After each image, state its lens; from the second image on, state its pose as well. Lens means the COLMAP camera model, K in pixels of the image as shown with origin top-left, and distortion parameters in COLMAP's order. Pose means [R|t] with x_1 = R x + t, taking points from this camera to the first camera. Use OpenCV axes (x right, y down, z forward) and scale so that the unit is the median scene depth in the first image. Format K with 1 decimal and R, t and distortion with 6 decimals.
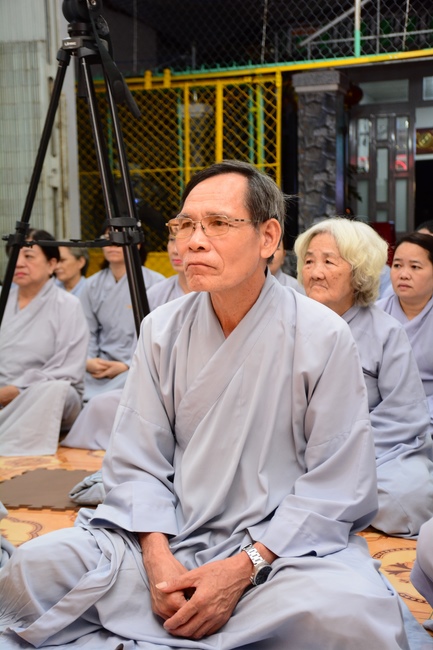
lens RADIAL K [[1176.5, 0, 224.4], [0, 1176.5, 291.8], [0, 0, 1]] dist [0.641559, 0.000000]
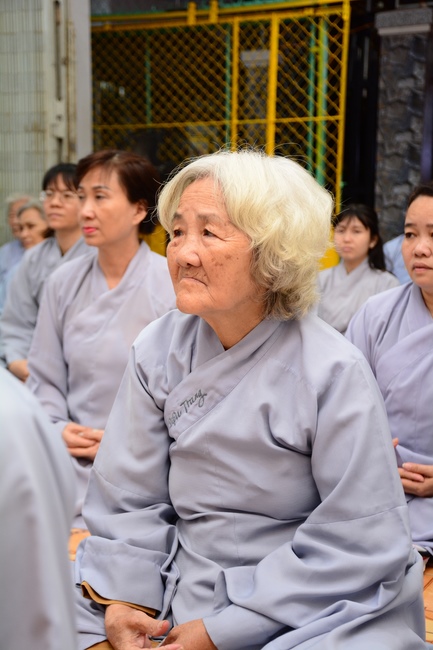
lens RADIAL K [[1176.5, 0, 237.7], [0, 1176.5, 278.7], [0, 0, 1]] dist [0.641559, 0.000000]
pose [[0.995547, 0.031115, -0.088979, 0.055609], [-0.030170, 0.999473, 0.011946, -0.004504], [0.089304, -0.009209, 0.995962, 0.188966]]
